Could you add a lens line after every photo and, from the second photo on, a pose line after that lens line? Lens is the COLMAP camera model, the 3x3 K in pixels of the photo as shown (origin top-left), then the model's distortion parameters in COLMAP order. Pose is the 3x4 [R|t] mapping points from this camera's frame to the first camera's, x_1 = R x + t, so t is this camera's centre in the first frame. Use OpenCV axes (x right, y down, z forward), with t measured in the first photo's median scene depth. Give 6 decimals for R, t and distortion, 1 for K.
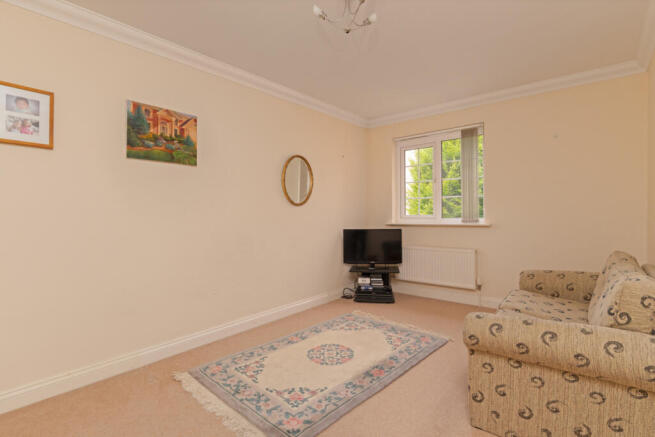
lens RADIAL K [[318.5, 0, 329.2], [0, 318.5, 217.2], [0, 0, 1]] dist [0.002392, 0.000530]
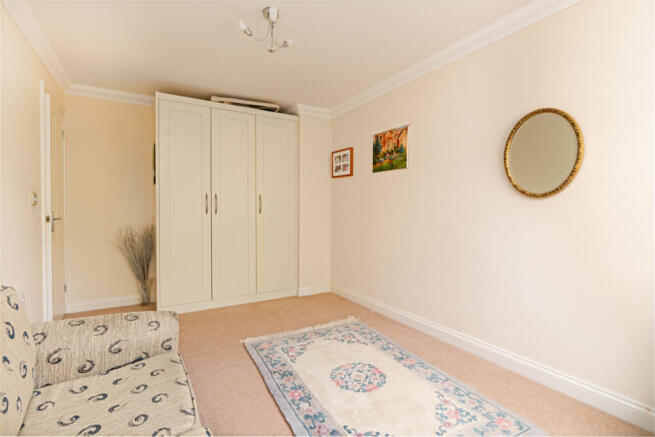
lens RADIAL K [[318.5, 0, 329.4], [0, 318.5, 213.3], [0, 0, 1]] dist [0.002392, 0.000530]
pose [[-0.325627, 0.027168, -0.945108, 0.820849], [-0.008961, 0.999454, 0.031818, -0.033432], [0.945456, 0.018830, -0.325205, 1.190421]]
